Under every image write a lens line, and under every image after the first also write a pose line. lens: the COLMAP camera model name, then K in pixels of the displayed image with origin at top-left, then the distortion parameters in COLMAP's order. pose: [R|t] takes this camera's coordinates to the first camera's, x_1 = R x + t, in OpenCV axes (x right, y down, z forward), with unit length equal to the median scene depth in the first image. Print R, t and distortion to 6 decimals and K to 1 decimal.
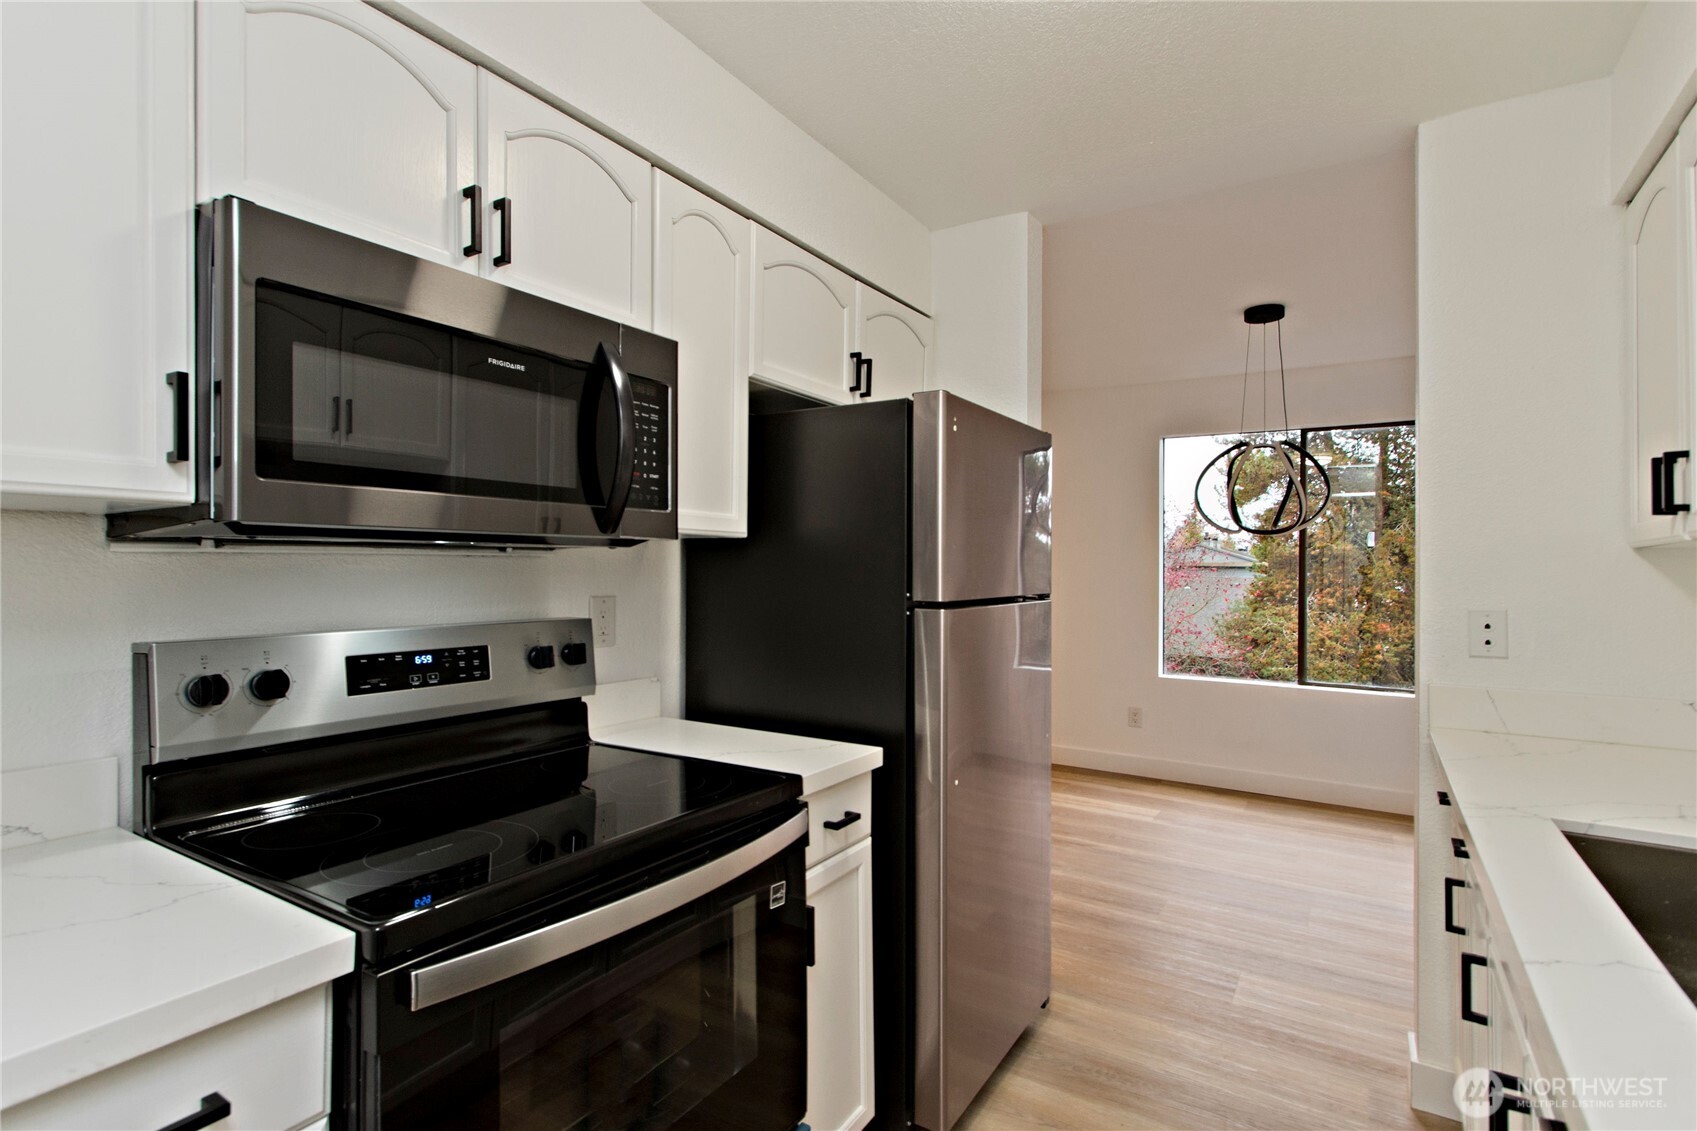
lens RADIAL K [[796.5, 0, 810.3], [0, 796.5, 561.2], [0, 0, 1]] dist [-0.007612, -0.001726]
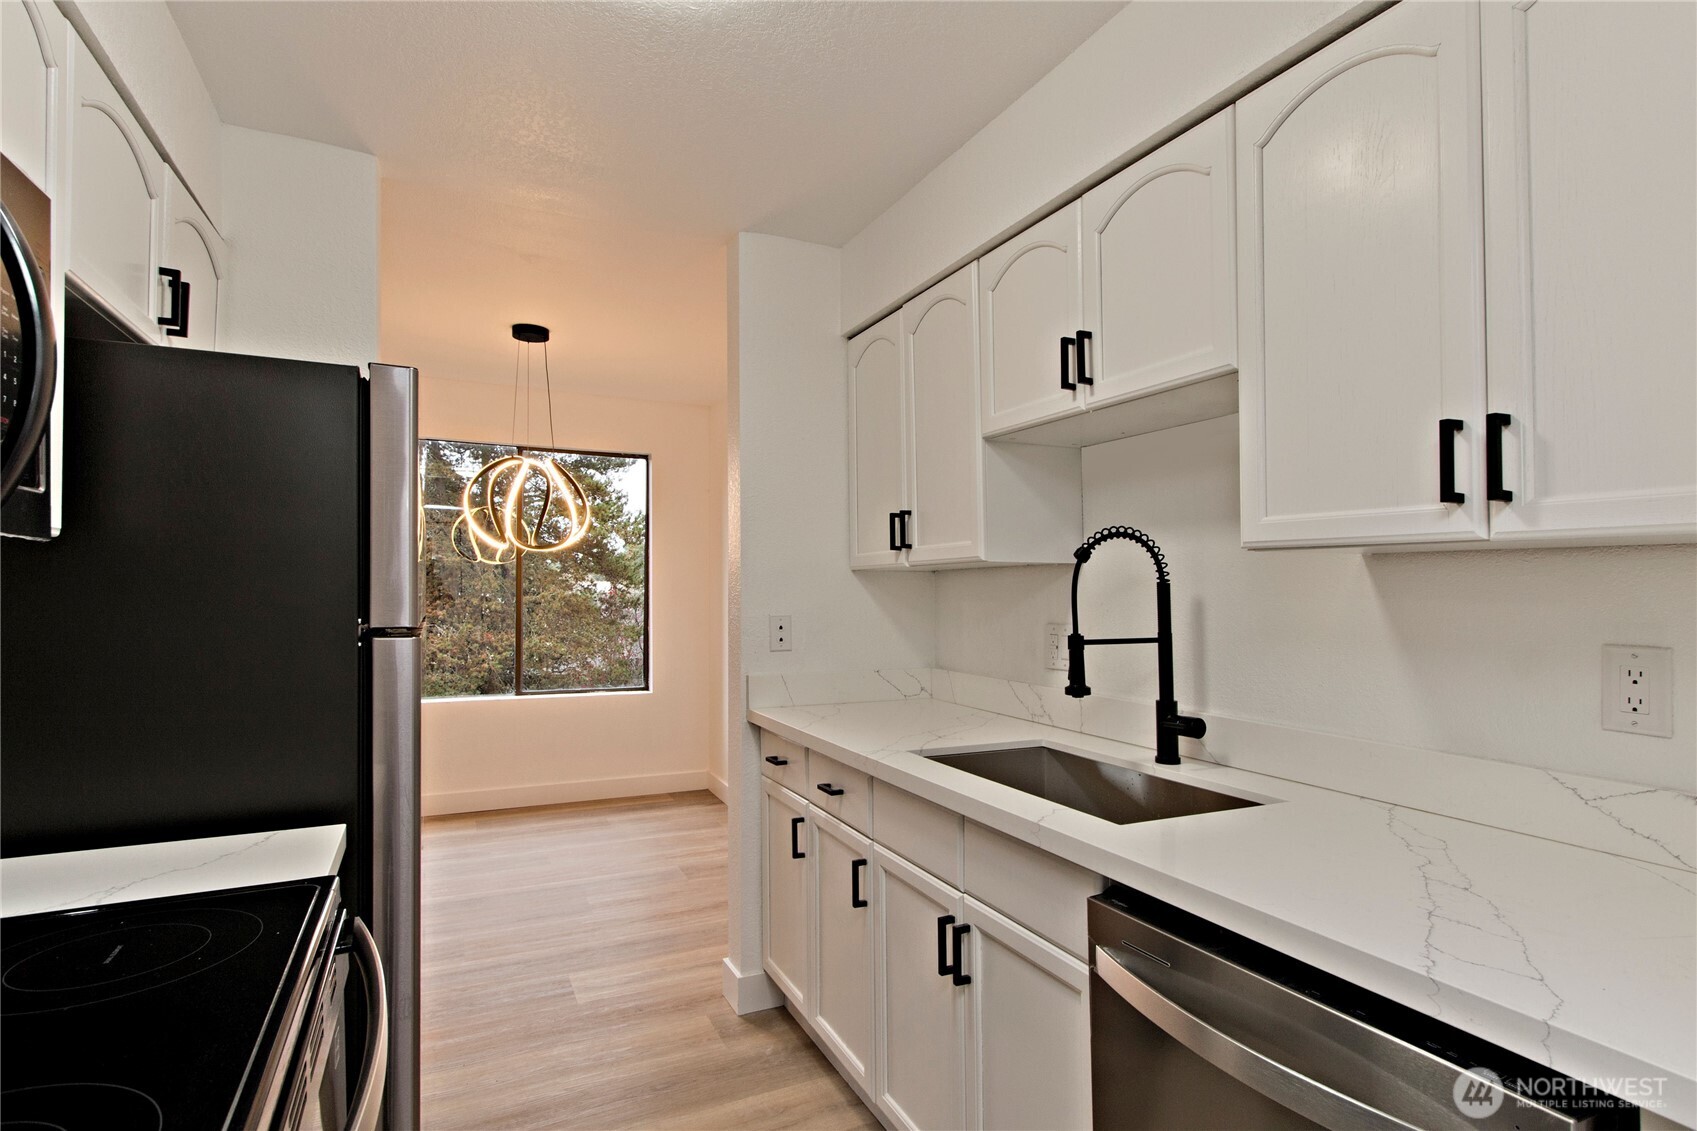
lens RADIAL K [[863.8, 0, 867.1], [0, 863.8, 574.0], [0, 0, 1]] dist [-0.008412, -0.005801]
pose [[0.490744, 0.005897, 0.871284, -0.295973], [-0.007599, 0.999968, -0.002487, -0.004570], [-0.871271, -0.005400, 0.490773, 0.136191]]
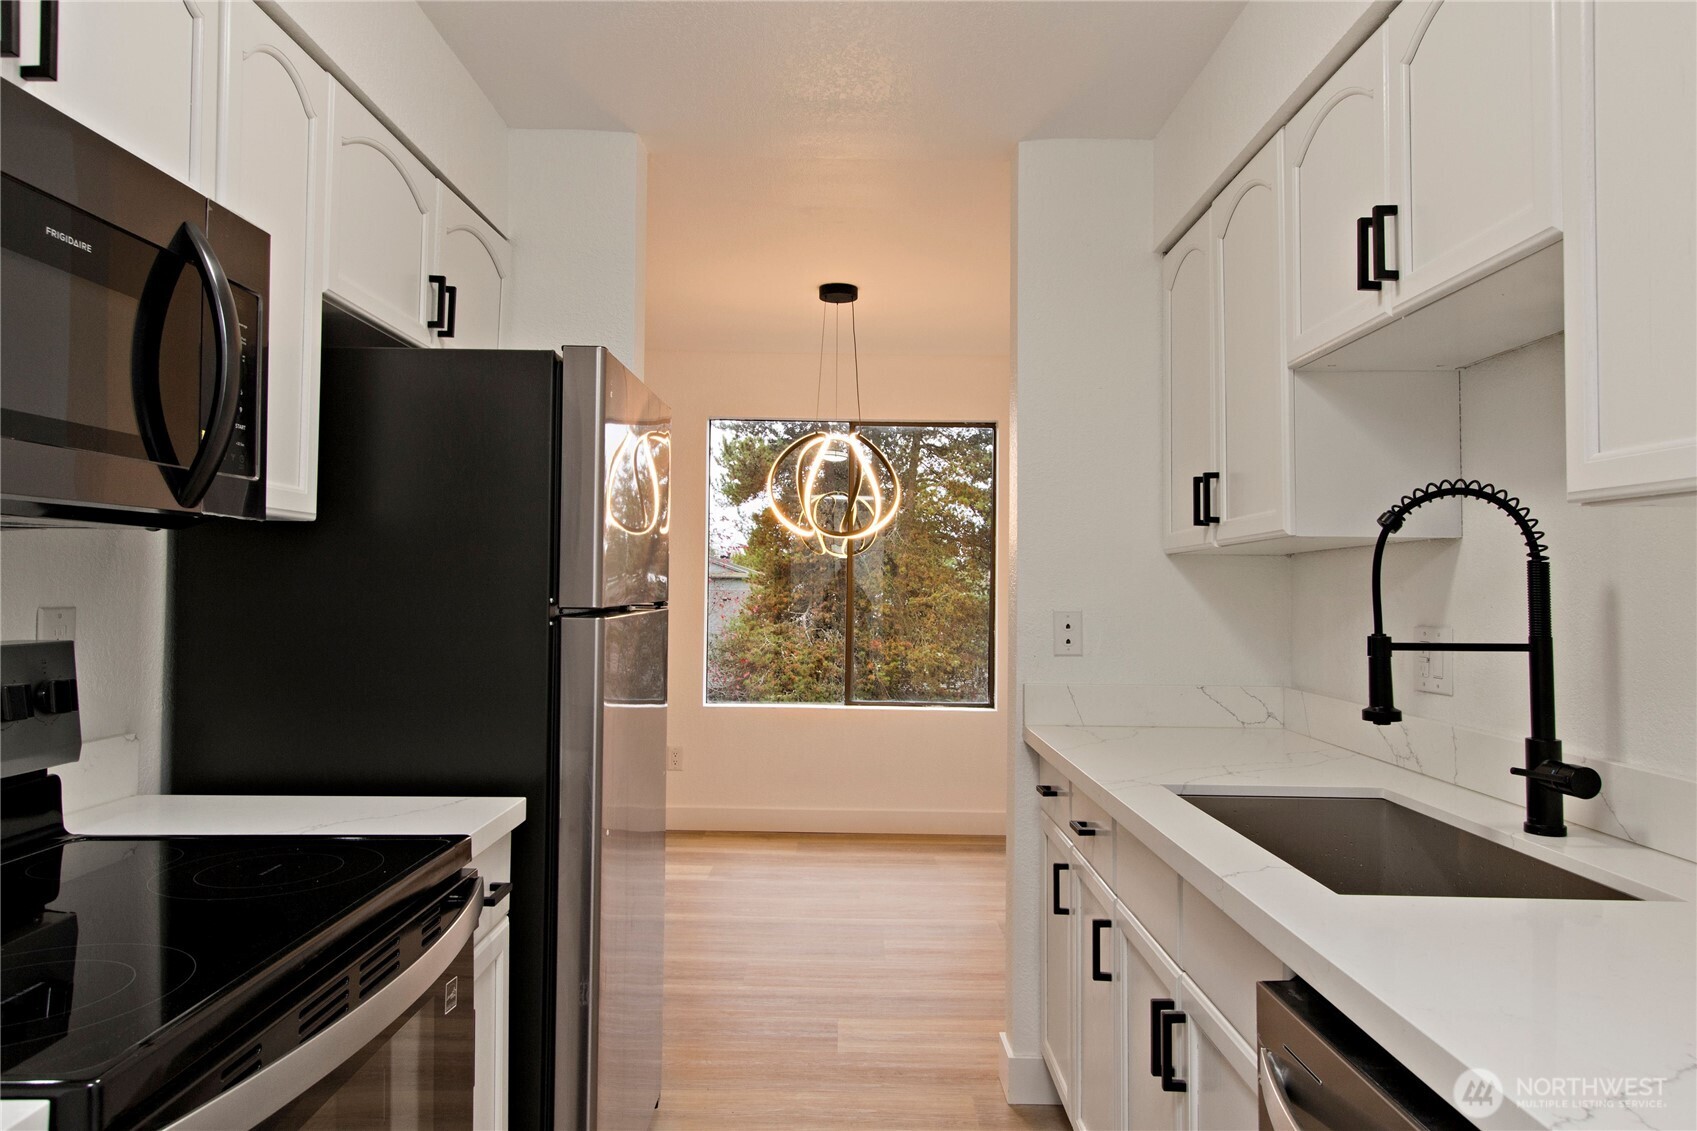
lens RADIAL K [[1087.8, 0, 820.1], [0, 1087.8, 551.9], [0, 0, 1]] dist [-0.011989, -0.013747]
pose [[0.835252, 0.015996, 0.549635, -0.194945], [-0.007501, 0.999815, -0.017698, 0.009322], [-0.549817, 0.010660, 0.835217, -0.032684]]
